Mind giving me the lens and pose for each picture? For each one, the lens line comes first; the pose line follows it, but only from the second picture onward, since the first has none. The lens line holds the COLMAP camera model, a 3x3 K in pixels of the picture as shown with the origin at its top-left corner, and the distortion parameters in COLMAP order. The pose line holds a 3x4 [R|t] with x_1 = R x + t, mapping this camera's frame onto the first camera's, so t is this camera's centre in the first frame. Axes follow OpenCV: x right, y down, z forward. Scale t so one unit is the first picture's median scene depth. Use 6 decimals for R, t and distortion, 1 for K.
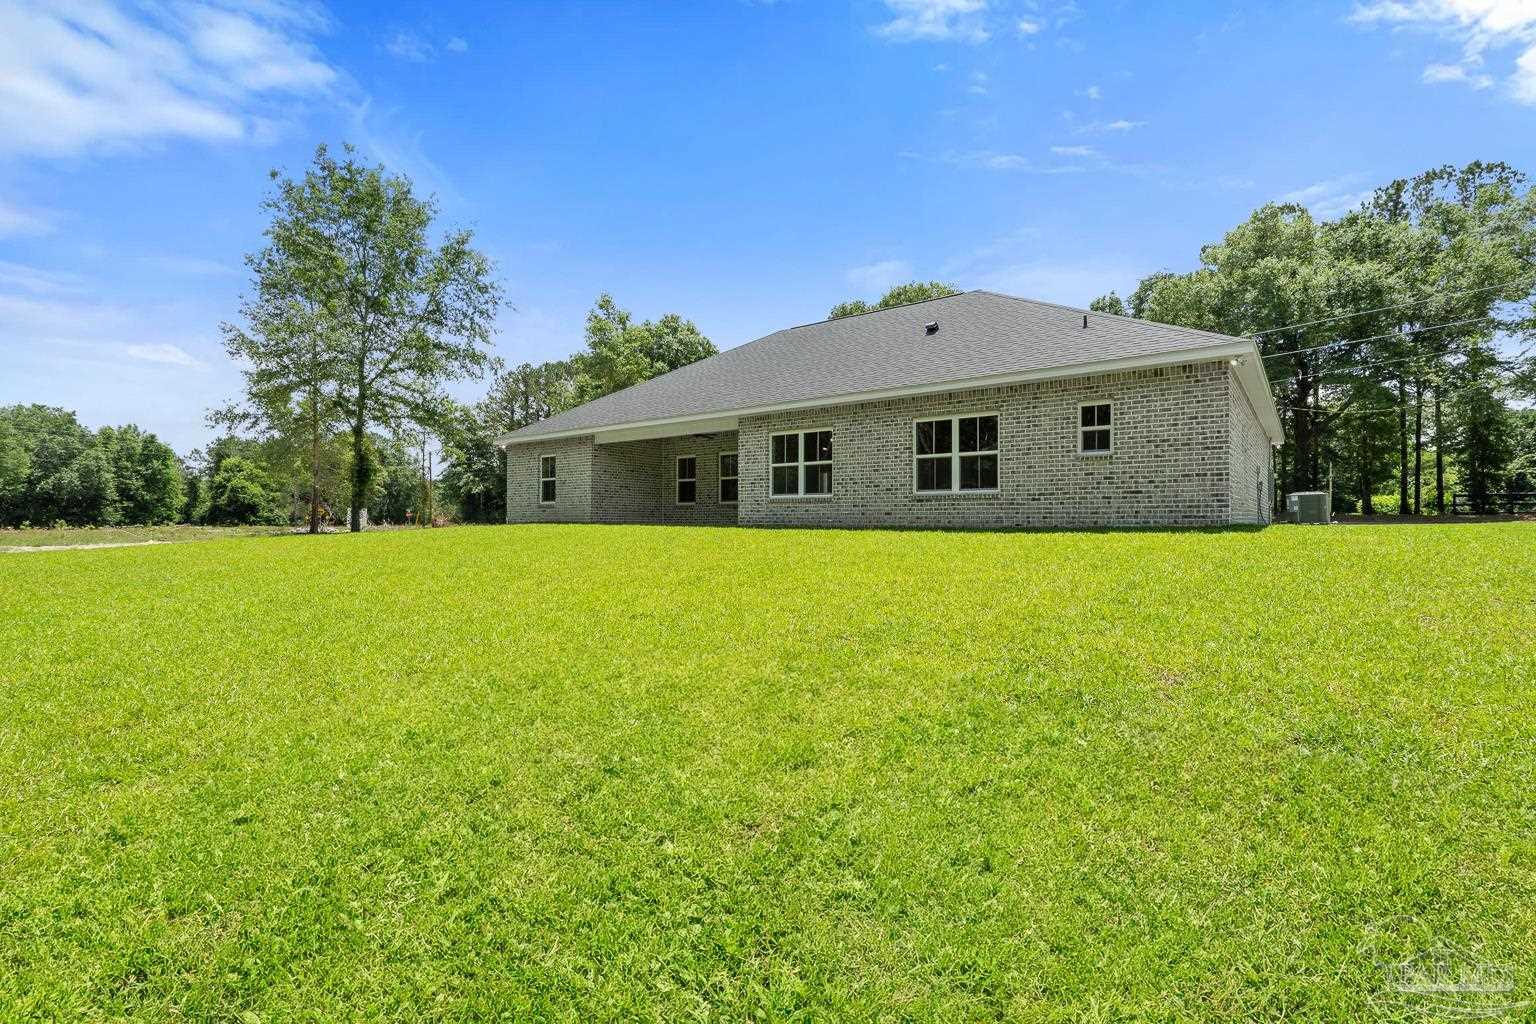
lens RADIAL K [[702.4, 0, 731.3], [0, 702.4, 516.0], [0, 0, 1]] dist [0.001092, 0.000033]
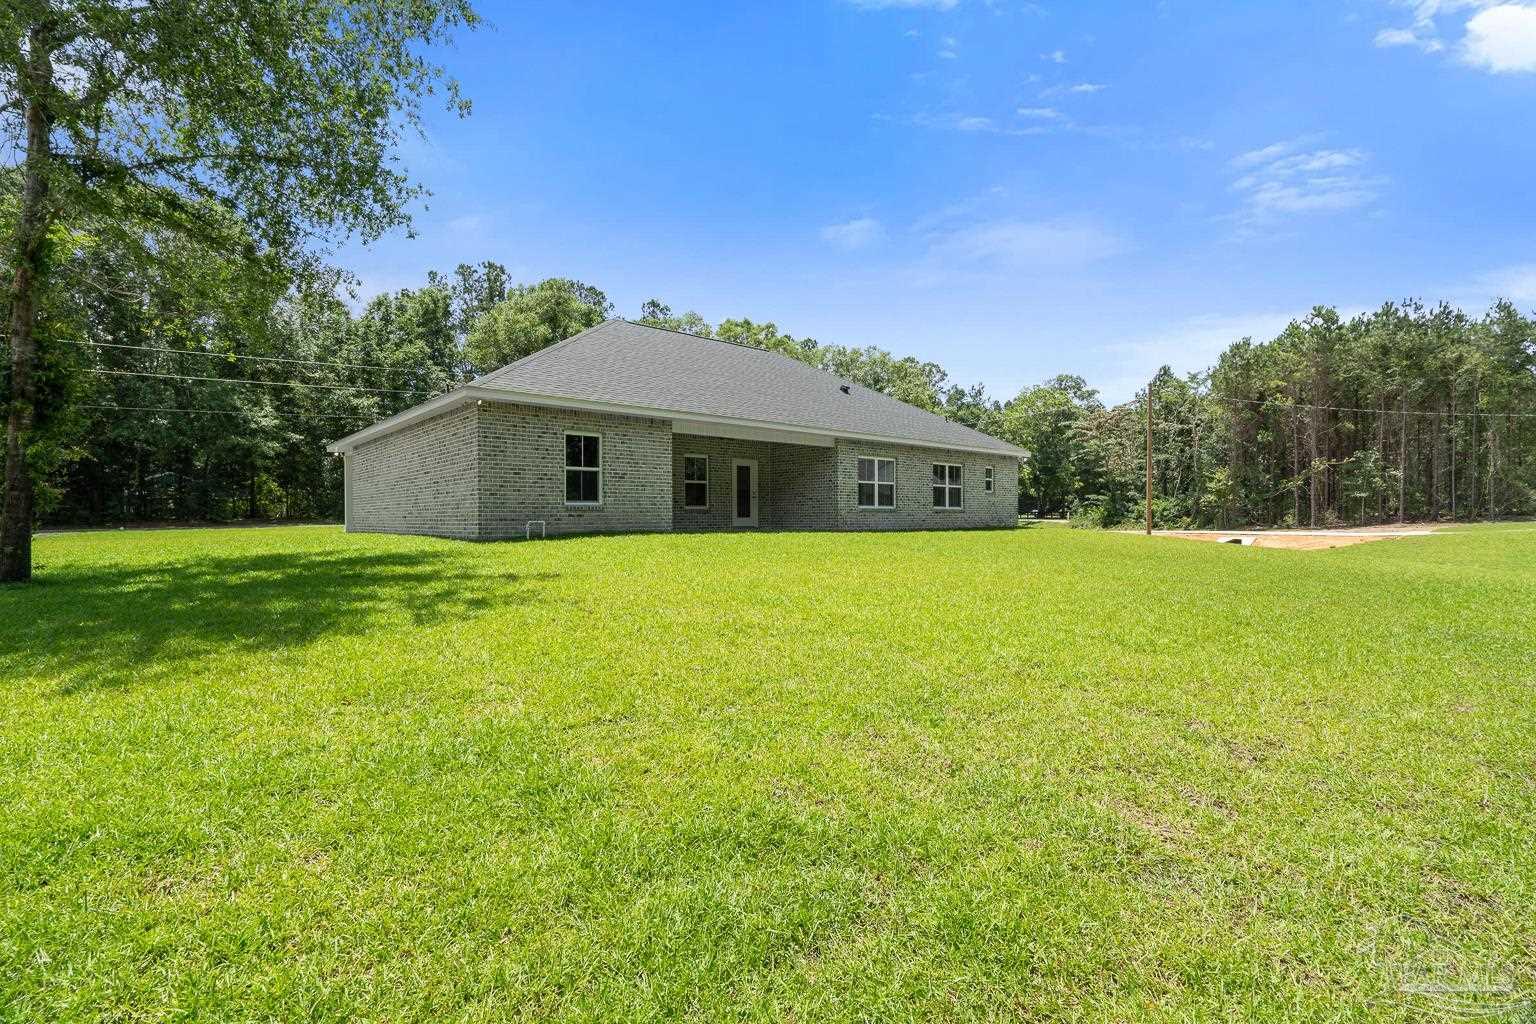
lens RADIAL K [[702.4, 0, 731.3], [0, 702.4, 516.0], [0, 0, 1]] dist [0.001092, 0.000033]
pose [[0.197895, 0.013997, 0.980123, -1.194056], [0.007638, 0.999846, -0.015821, 0.006501], [-0.980193, 0.010617, 0.197758, 0.969399]]
